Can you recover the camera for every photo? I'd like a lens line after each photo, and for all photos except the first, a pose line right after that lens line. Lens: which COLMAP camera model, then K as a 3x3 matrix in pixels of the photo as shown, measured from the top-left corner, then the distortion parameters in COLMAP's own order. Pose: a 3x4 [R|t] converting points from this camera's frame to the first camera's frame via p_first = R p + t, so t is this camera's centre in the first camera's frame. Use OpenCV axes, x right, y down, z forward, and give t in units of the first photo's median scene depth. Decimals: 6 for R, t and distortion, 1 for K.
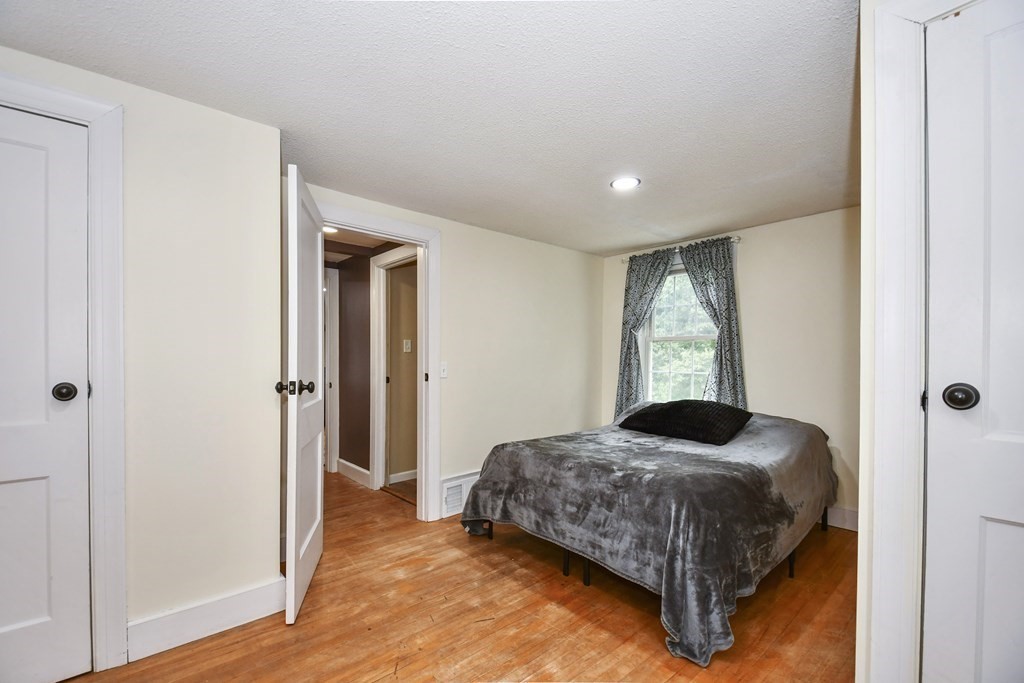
lens RADIAL K [[450.9, 0, 509.1], [0, 450.9, 368.1], [0, 0, 1]] dist [0.038067, -0.026969]
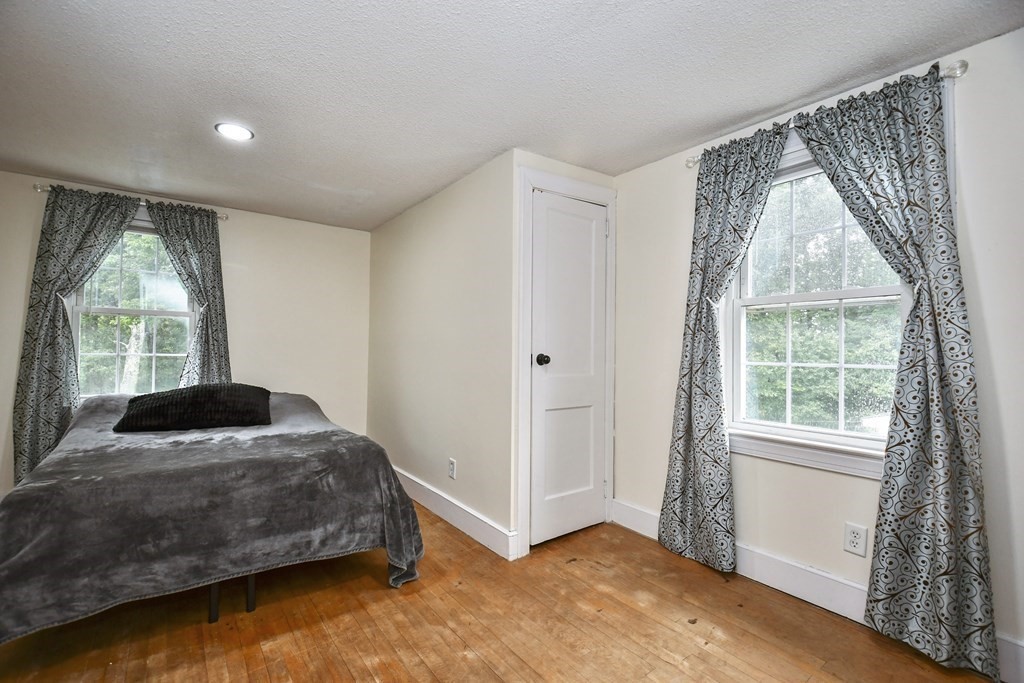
lens RADIAL K [[447.8, 0, 502.2], [0, 447.8, 350.5], [0, 0, 1]] dist [0.036086, -0.026560]
pose [[0.094904, -0.006555, 0.995465, -0.403019], [0.005407, 0.999967, 0.006069, 0.000986], [-0.995472, 0.004807, 0.094936, 0.311708]]
